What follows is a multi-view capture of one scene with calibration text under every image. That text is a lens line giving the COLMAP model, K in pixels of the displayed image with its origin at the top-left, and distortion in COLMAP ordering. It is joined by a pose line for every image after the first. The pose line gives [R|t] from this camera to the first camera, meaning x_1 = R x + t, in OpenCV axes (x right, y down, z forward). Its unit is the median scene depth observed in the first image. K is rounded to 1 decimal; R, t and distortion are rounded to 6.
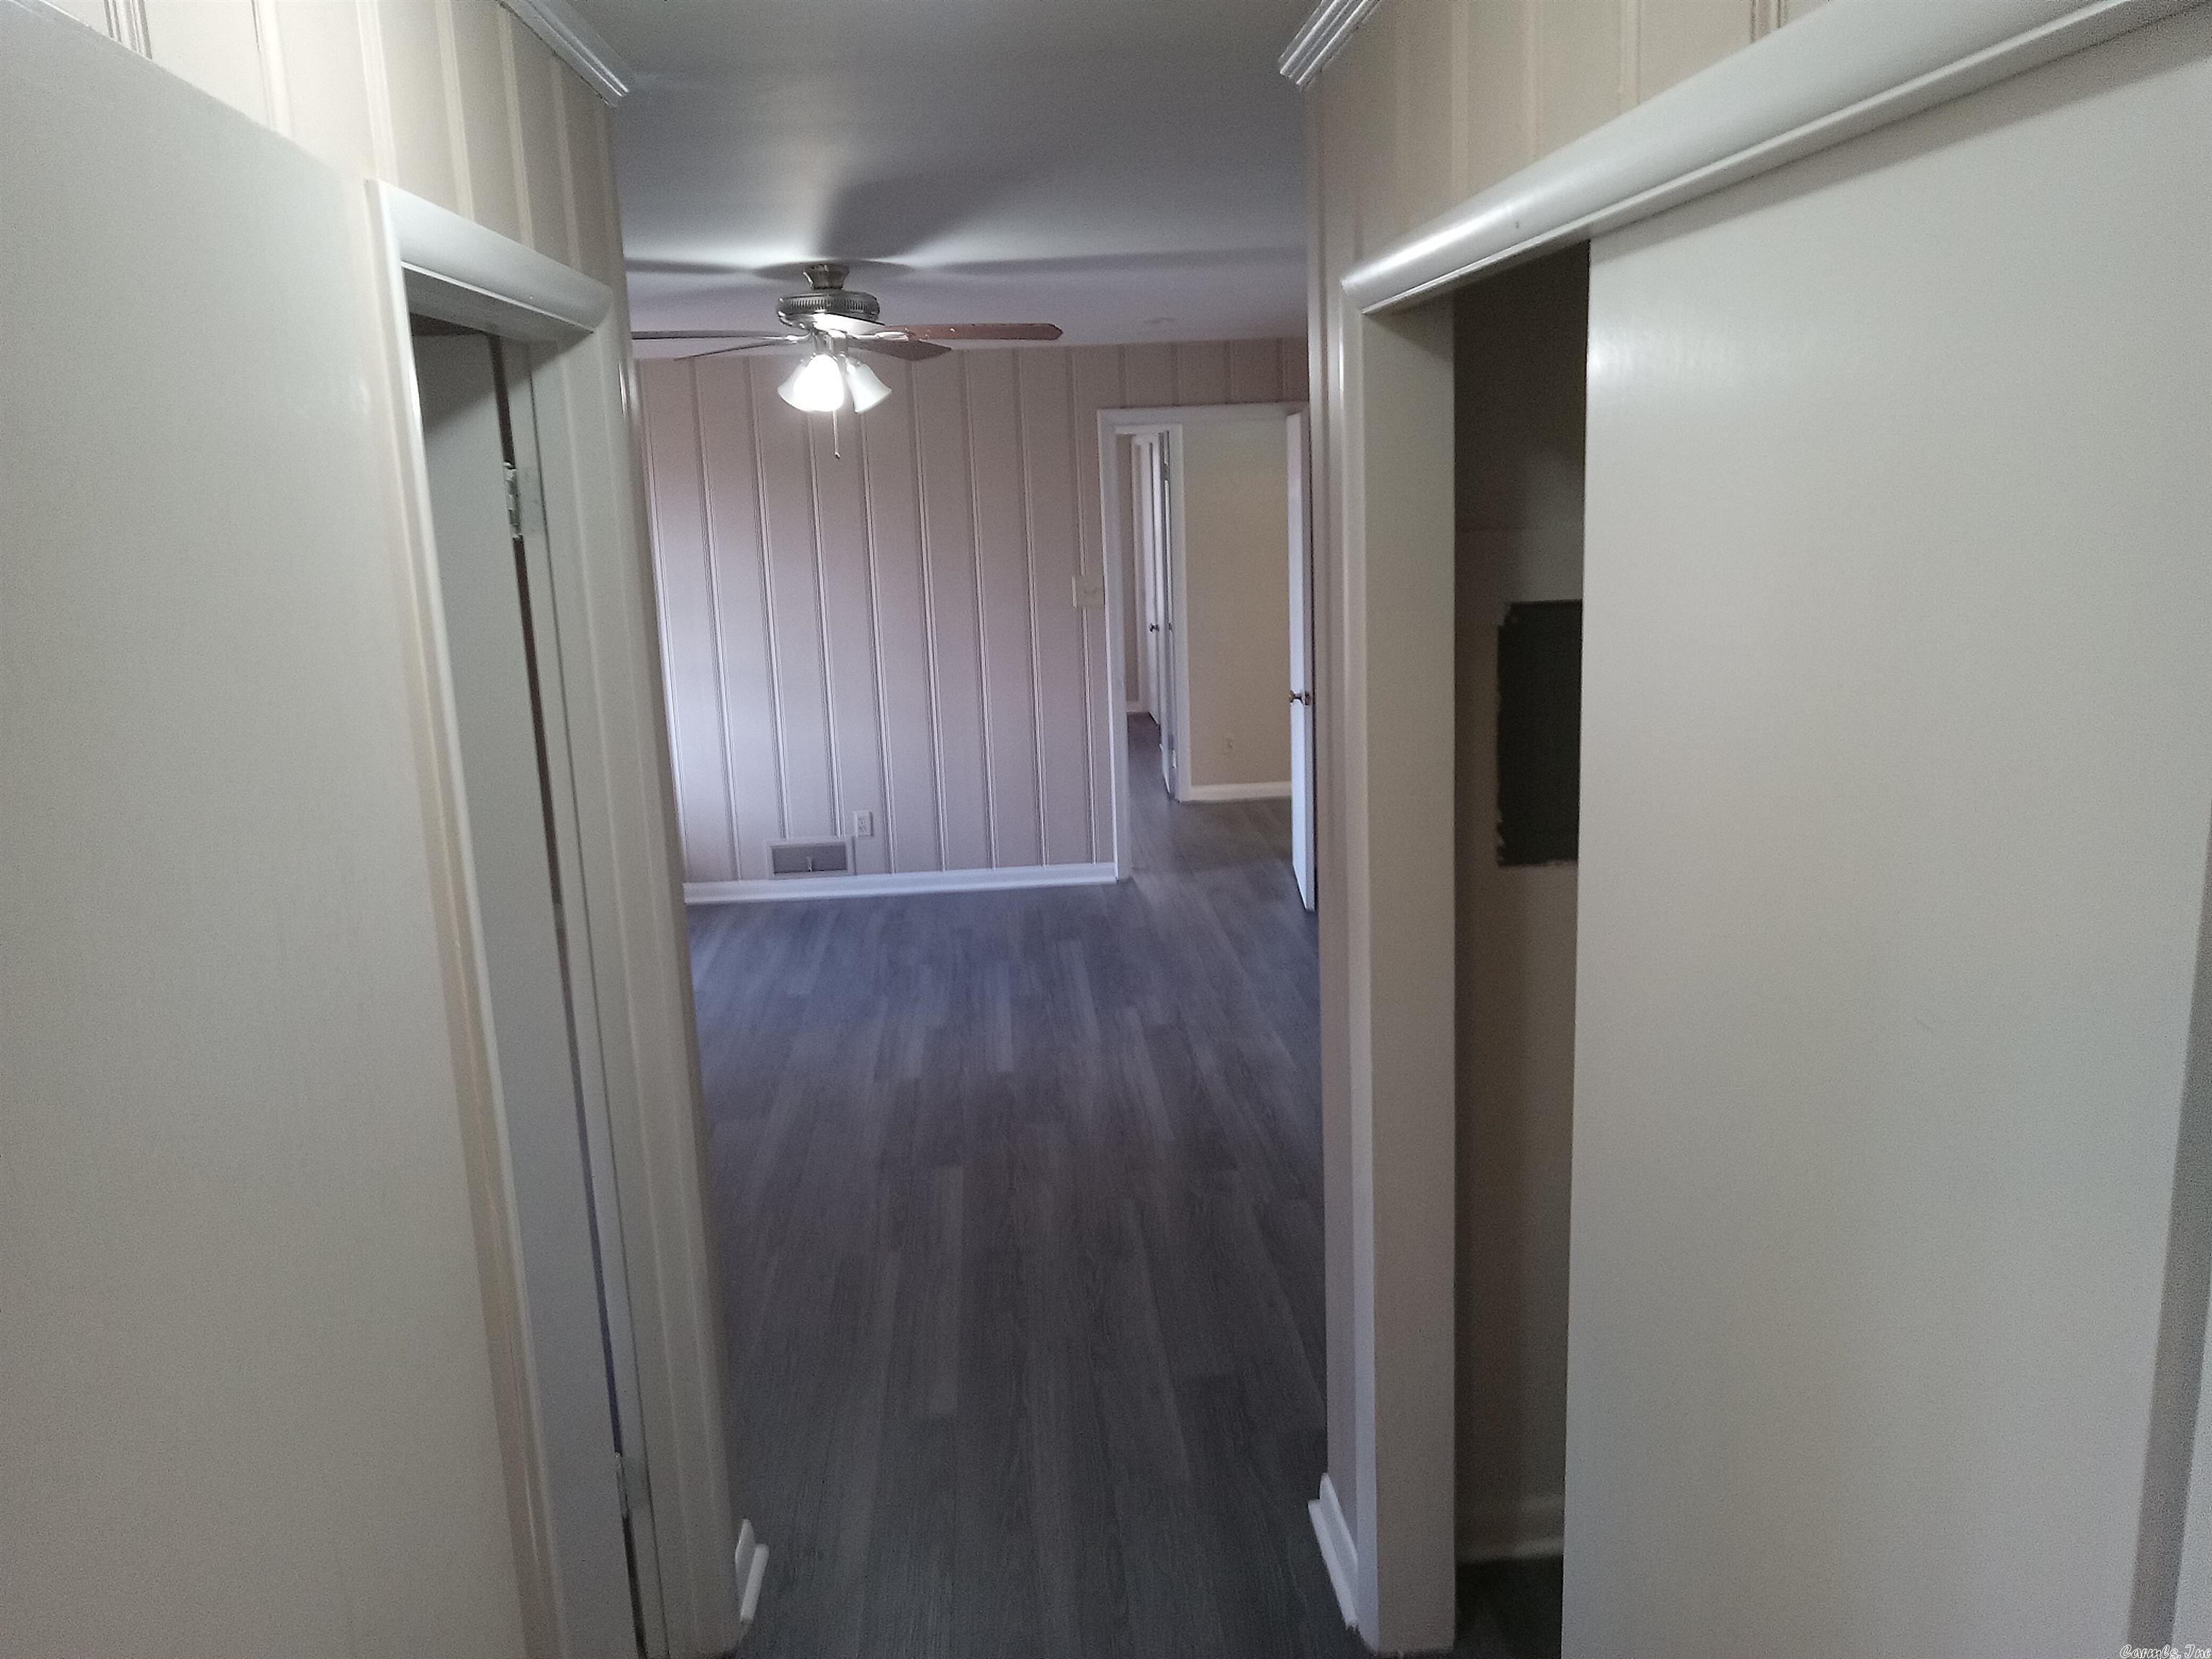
lens RADIAL K [[1646.3, 0, 1114.1], [0, 1646.3, 813.0], [0, 0, 1]] dist [-0.013963, 0.011140]
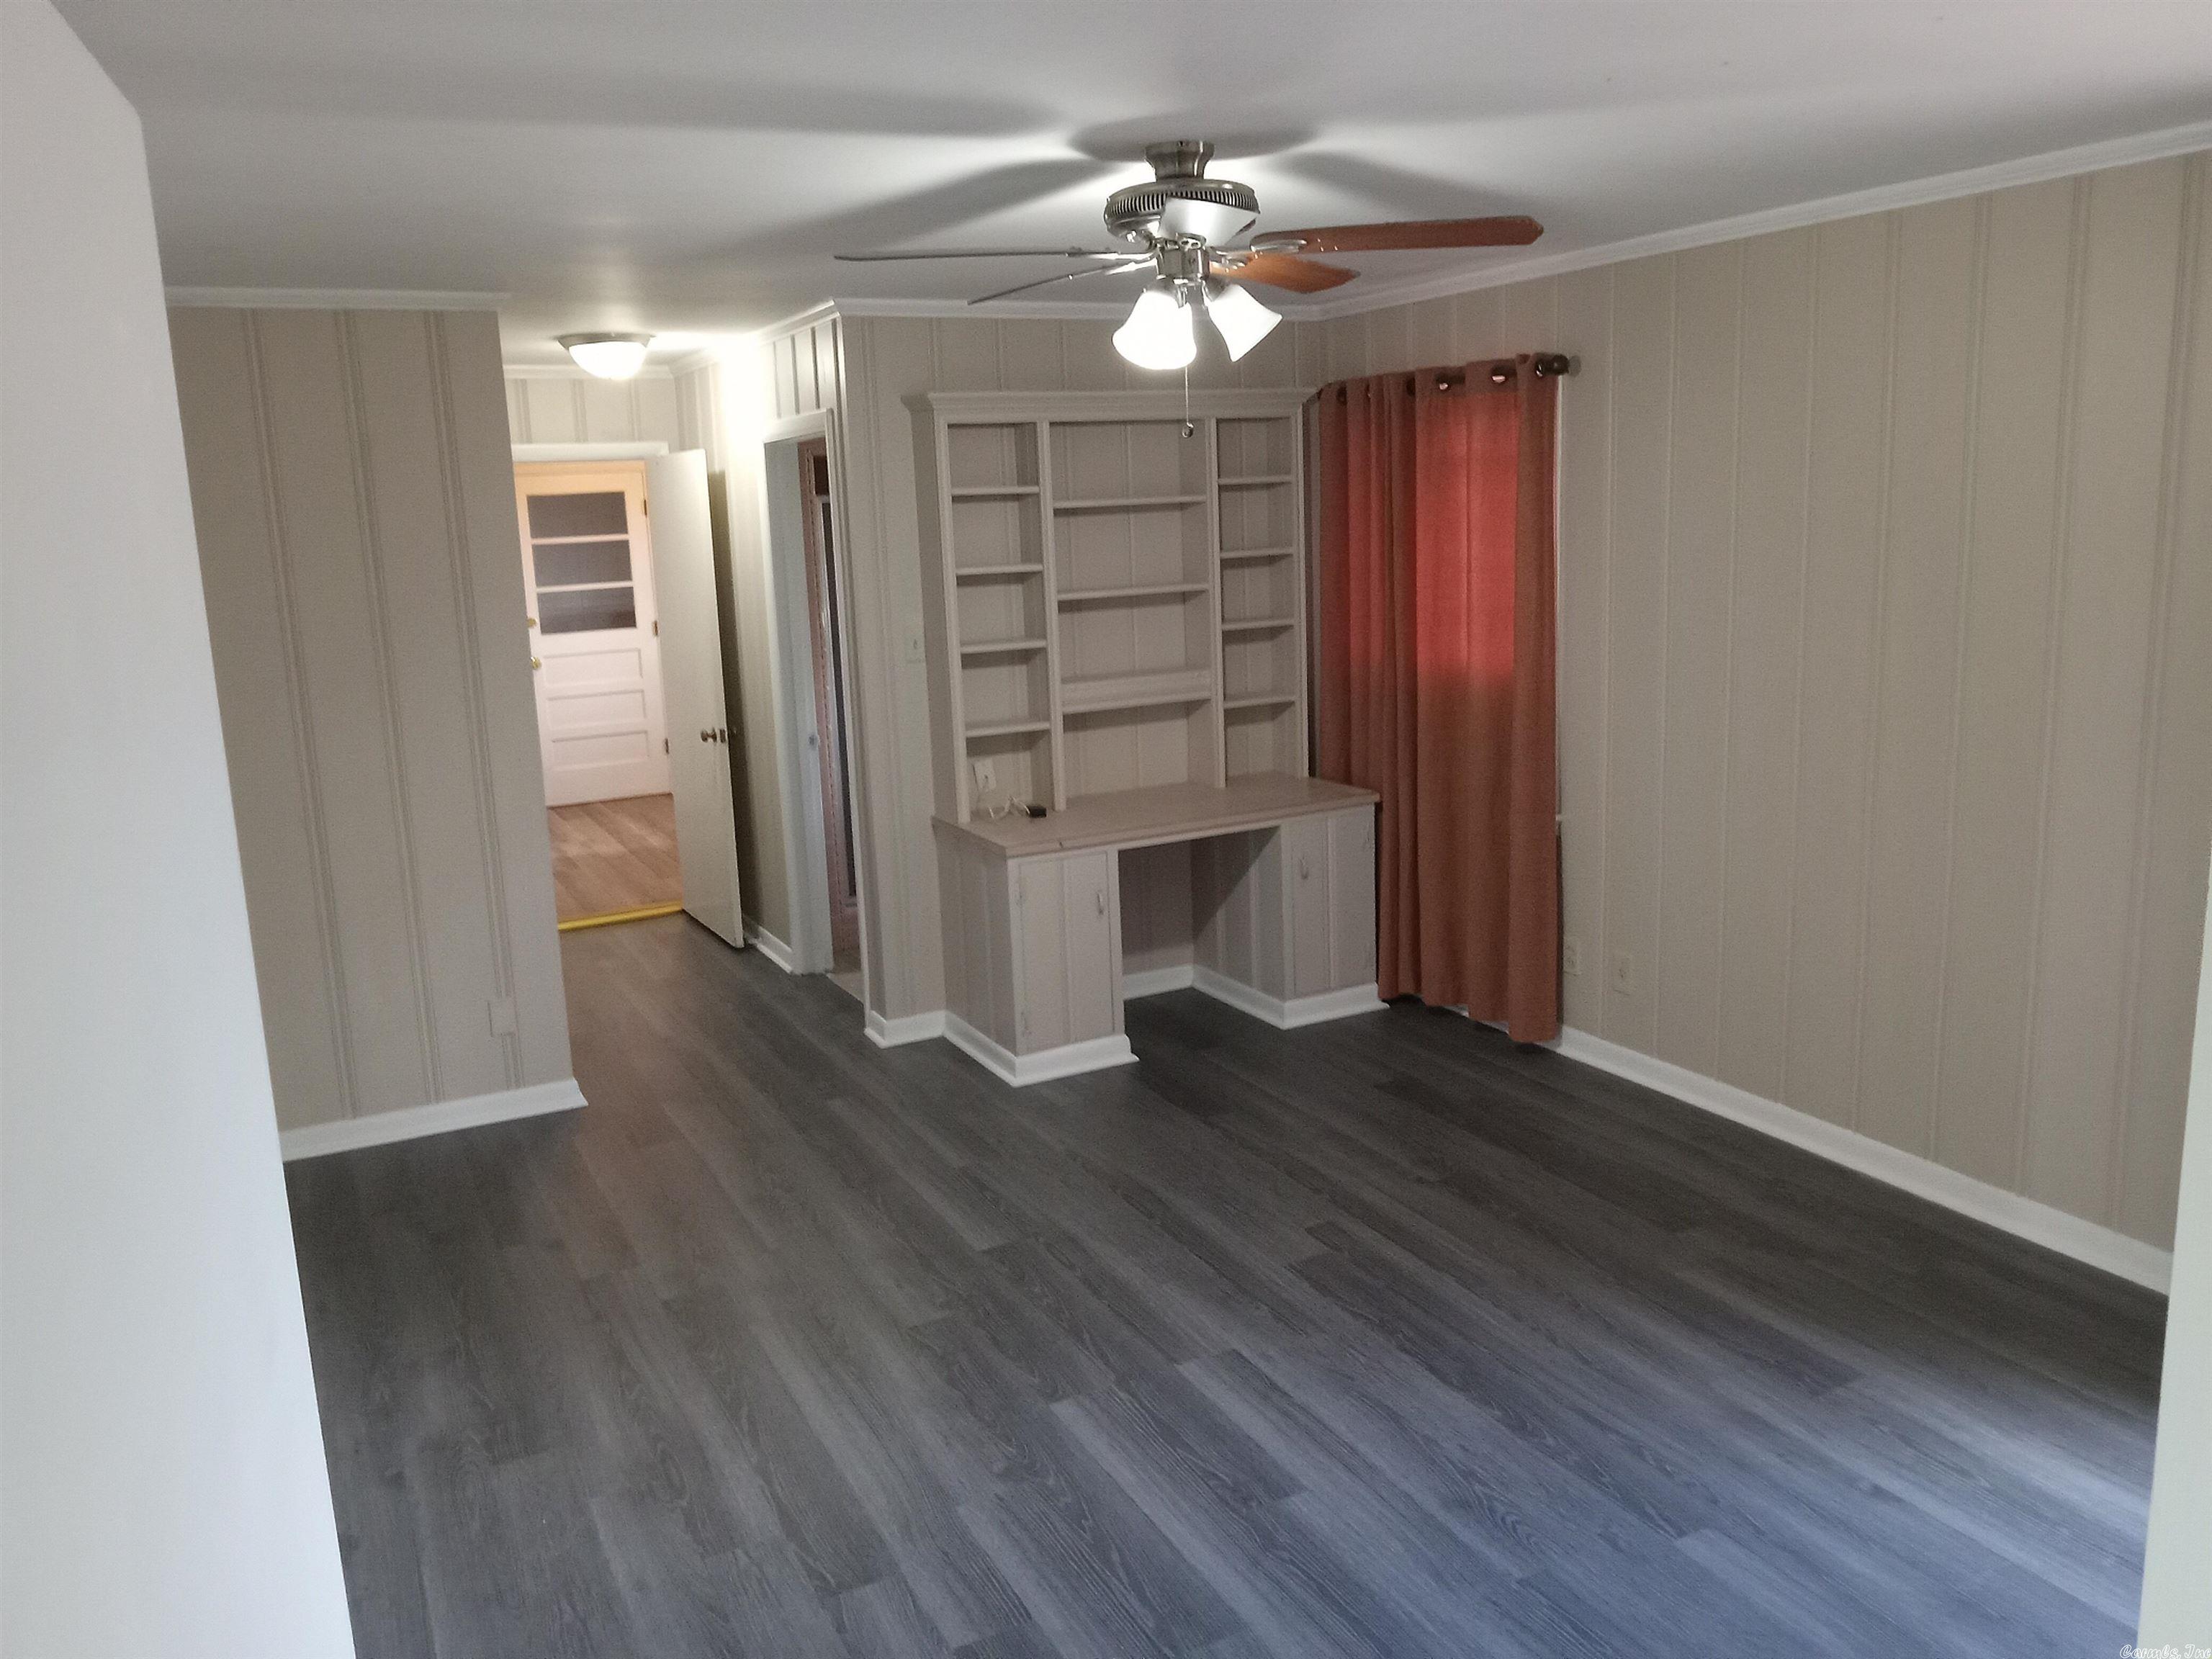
lens RADIAL K [[1646.3, 0, 1114.1], [0, 1646.3, 813.0], [0, 0, 1]] dist [-0.013963, 0.011140]
pose [[-0.917206, 0.145798, -0.370777, 0.118127], [-0.007127, 0.924483, 0.381156, -0.298490], [0.398349, 0.352241, -0.846903, 1.472932]]
